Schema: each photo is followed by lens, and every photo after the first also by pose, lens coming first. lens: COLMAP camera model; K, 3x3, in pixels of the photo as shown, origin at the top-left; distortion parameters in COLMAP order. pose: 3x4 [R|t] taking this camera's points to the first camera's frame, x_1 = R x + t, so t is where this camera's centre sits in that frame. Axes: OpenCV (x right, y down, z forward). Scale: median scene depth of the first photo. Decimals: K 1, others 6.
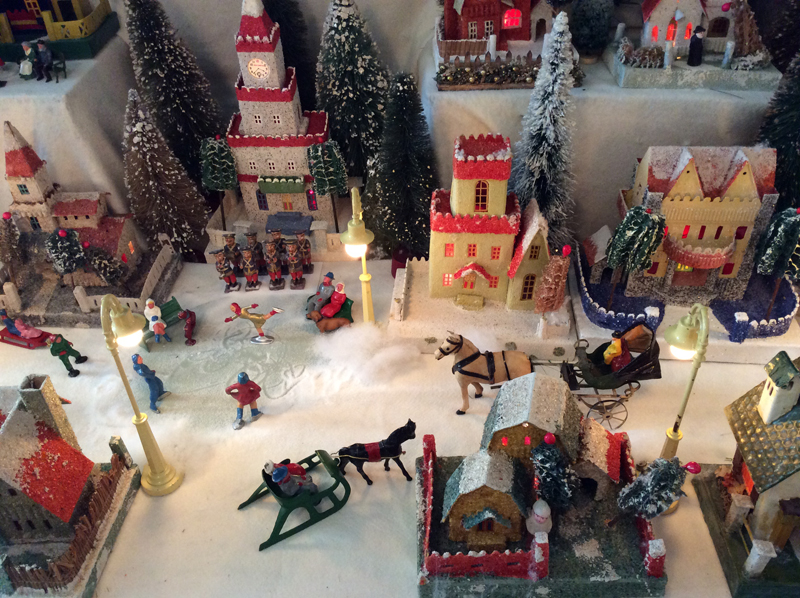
lens RADIAL K [[729.2, 0, 406.6], [0, 729.2, 295.6], [0, 0, 1]] dist [0.136929, -0.274687]
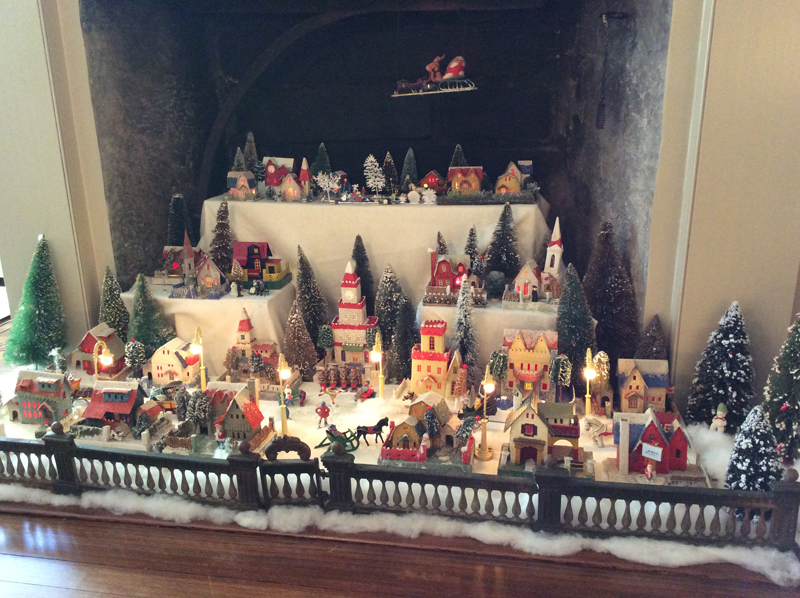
lens RADIAL K [[729.2, 0, 406.6], [0, 729.2, 295.6], [0, 0, 1]] dist [0.136929, -0.274687]
pose [[0.988136, 0.050338, -0.145095, 0.307455], [-0.103071, 0.917754, -0.383541, 0.550937], [0.113855, 0.393946, 0.912055, -1.059515]]
